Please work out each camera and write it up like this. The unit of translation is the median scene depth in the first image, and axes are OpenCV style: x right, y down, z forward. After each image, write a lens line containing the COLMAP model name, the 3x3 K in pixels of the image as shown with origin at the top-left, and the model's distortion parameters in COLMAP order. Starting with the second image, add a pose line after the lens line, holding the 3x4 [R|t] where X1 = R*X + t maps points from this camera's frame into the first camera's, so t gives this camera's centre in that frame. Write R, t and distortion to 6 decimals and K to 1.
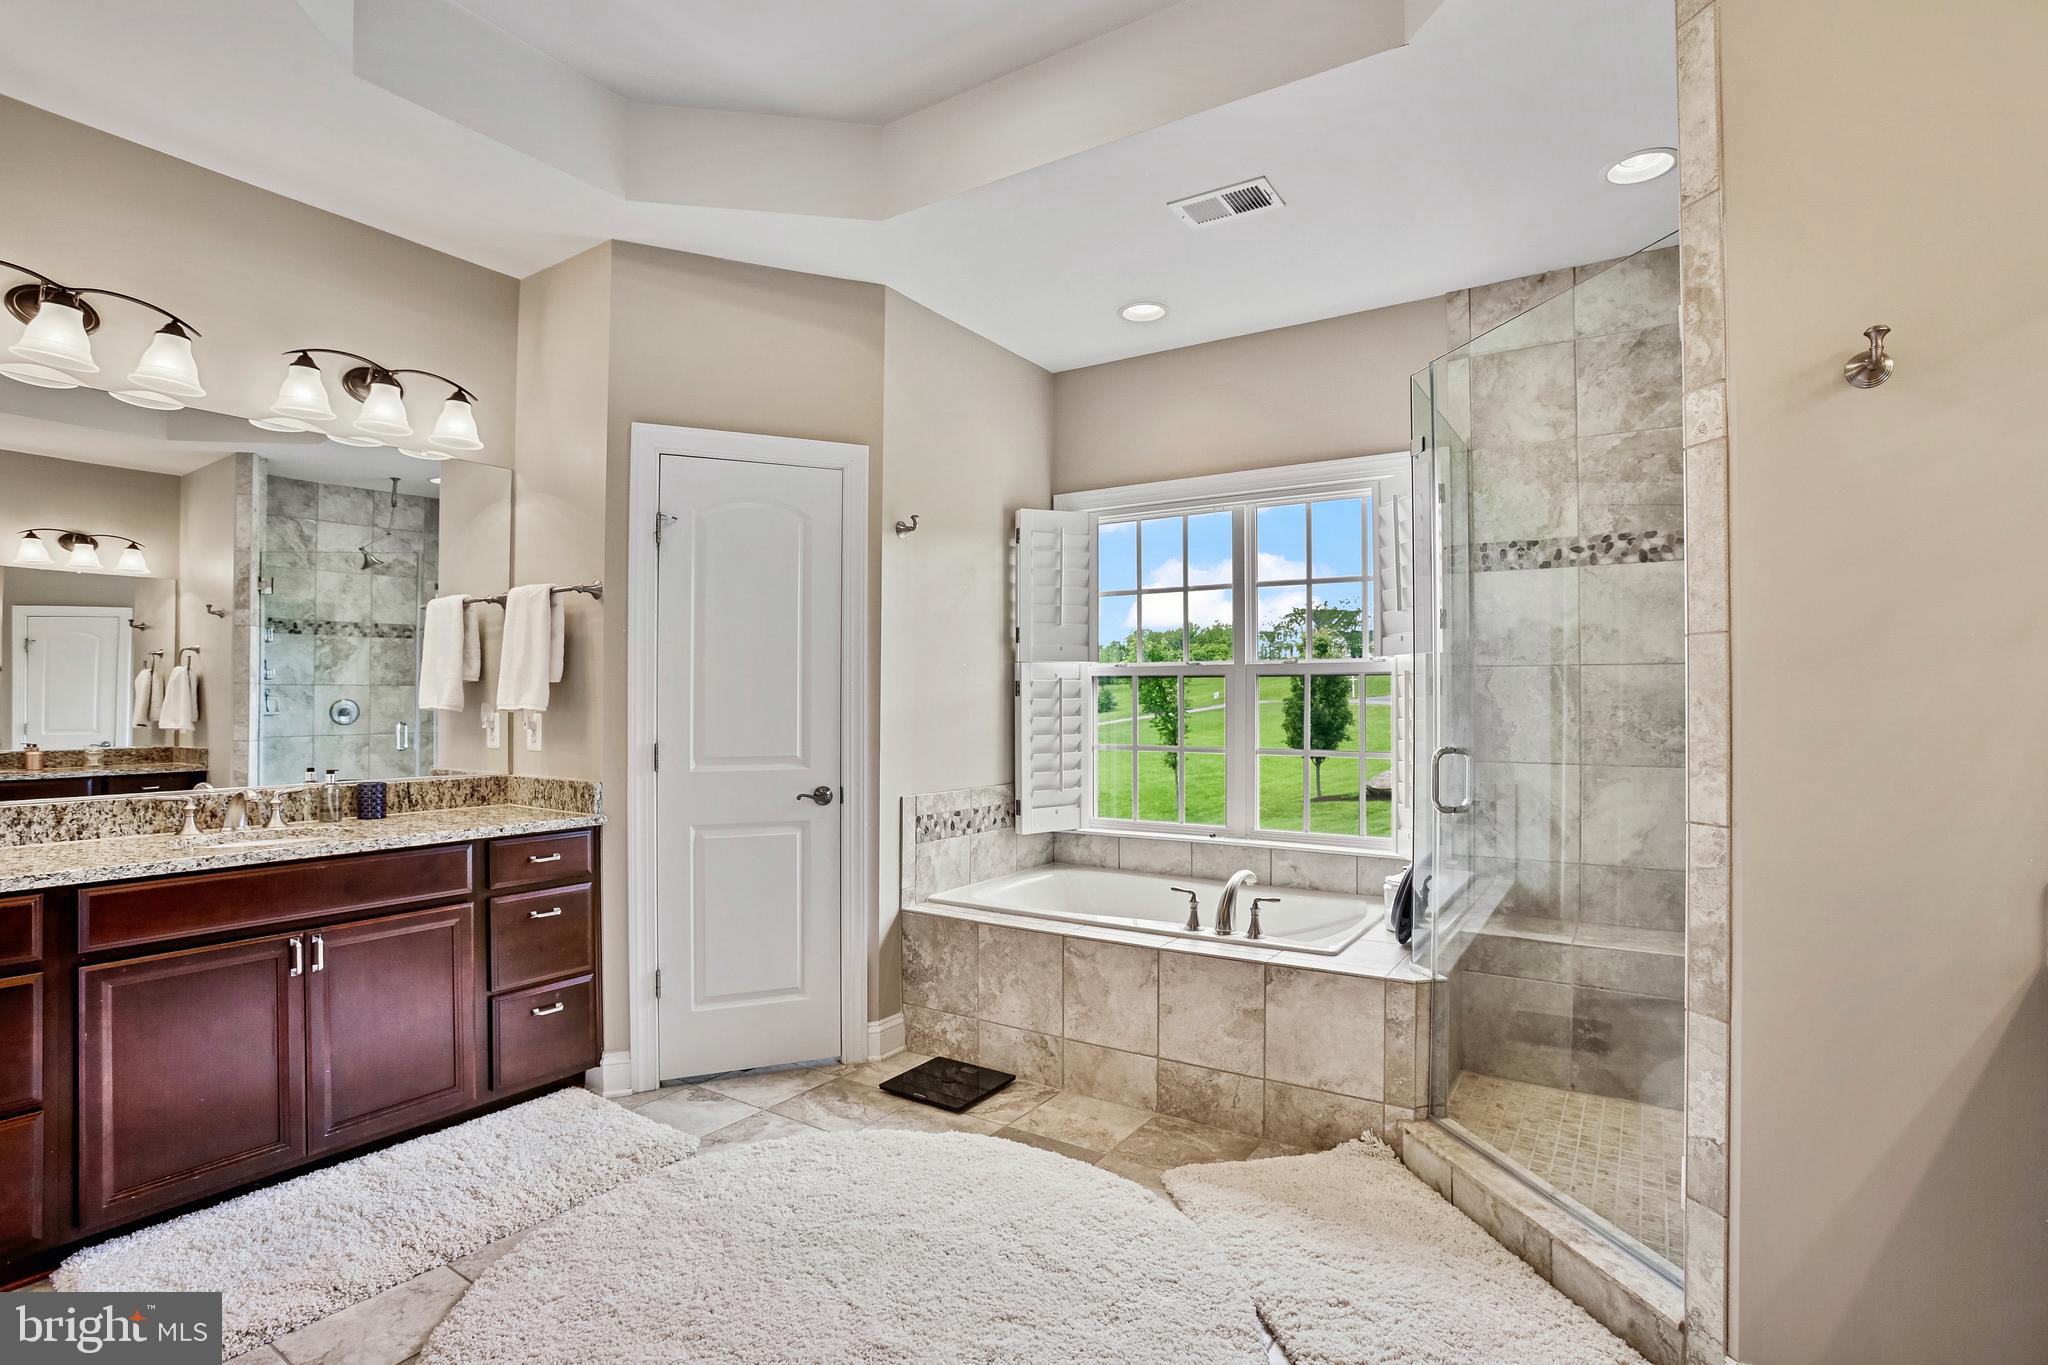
lens RADIAL K [[976.1, 0, 1022.7], [0, 976.1, 689.8], [0, 0, 1]] dist [-0.027825, 0.000302]
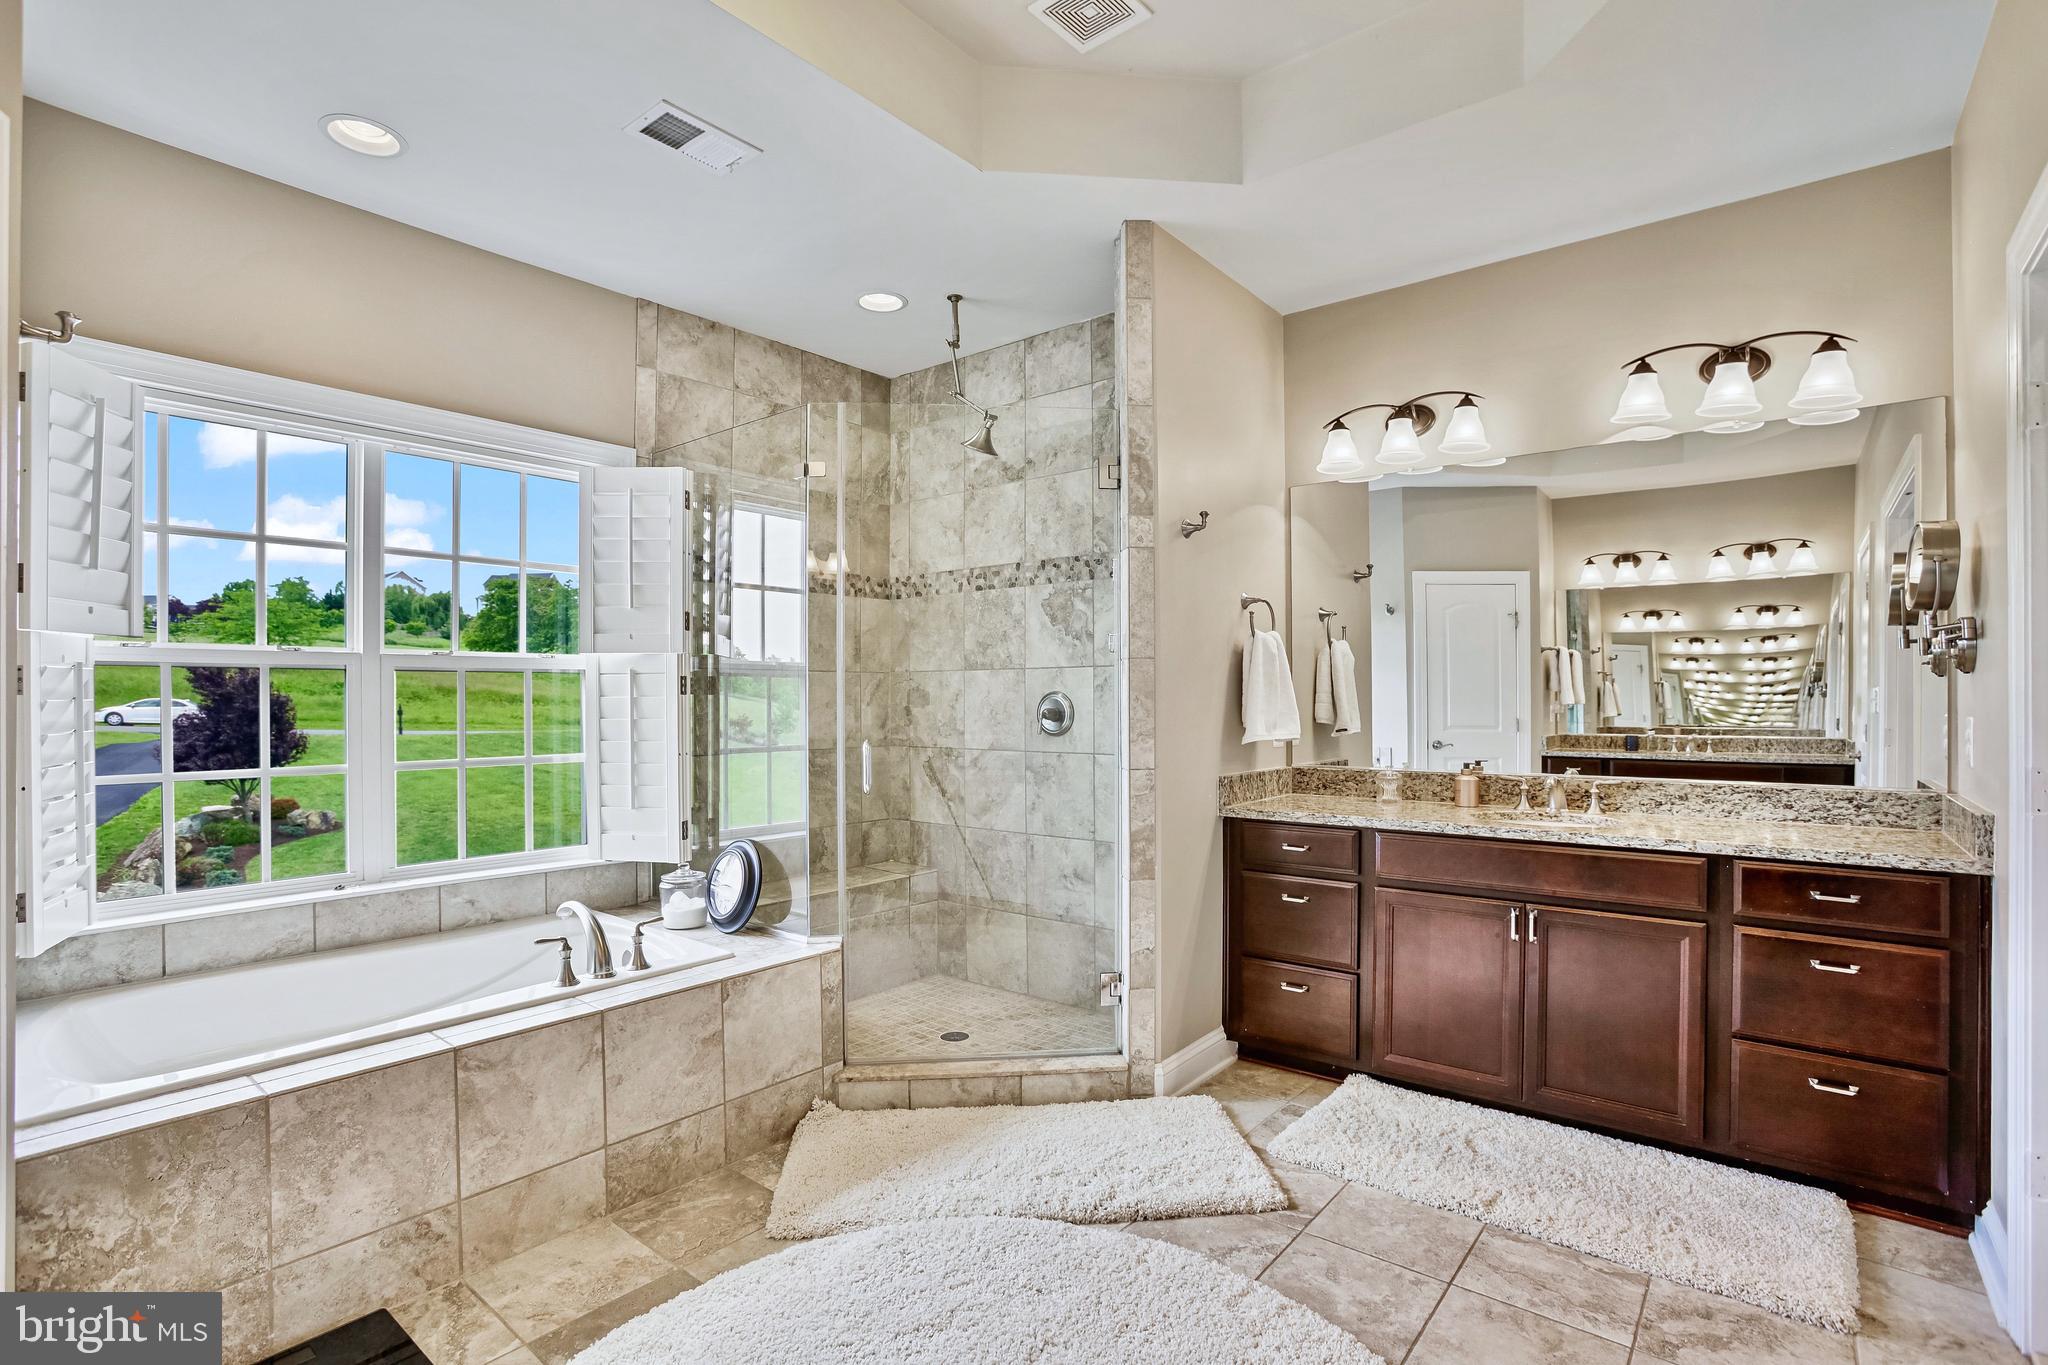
lens RADIAL K [[941.6, 0, 1022.9], [0, 941.6, 693.0], [0, 0, 1]] dist [-0.018734, 0.002821]
pose [[0.149068, 0.002277, 0.988824, -0.544832], [-0.007109, 0.999974, -0.001231, 0.003123], [-0.988801, -0.006846, 0.149081, 0.523095]]
